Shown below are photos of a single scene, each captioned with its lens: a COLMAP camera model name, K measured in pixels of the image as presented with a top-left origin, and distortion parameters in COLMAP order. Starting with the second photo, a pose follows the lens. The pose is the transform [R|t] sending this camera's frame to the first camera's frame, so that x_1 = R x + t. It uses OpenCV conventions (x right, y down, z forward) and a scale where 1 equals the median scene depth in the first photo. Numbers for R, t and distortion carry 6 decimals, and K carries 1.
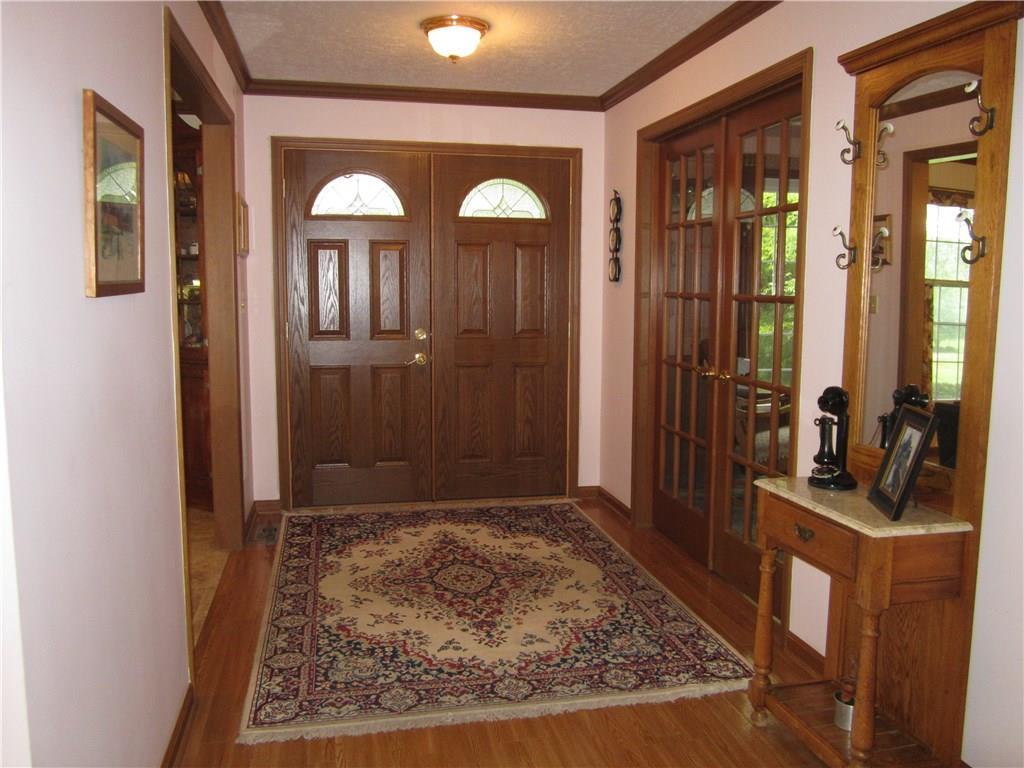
lens RADIAL K [[852.1, 0, 511.0], [0, 852.1, 385.8], [0, 0, 1]] dist [-0.041664, 0.012589]
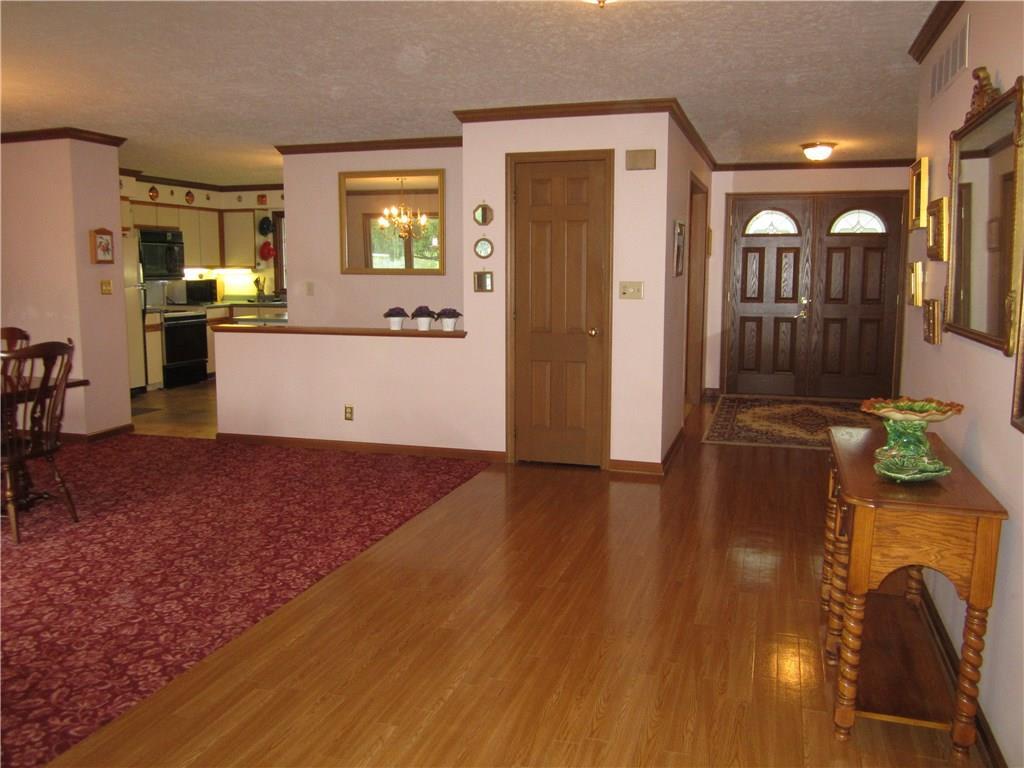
lens RADIAL K [[852.1, 0, 514.3], [0, 852.1, 388.6], [0, 0, 1]] dist [-0.041664, 0.012589]
pose [[0.876492, 0.062927, -0.477286, 0.222128], [-0.052636, 0.998003, 0.034918, 0.094224], [0.478530, -0.005483, 0.878054, -0.845900]]
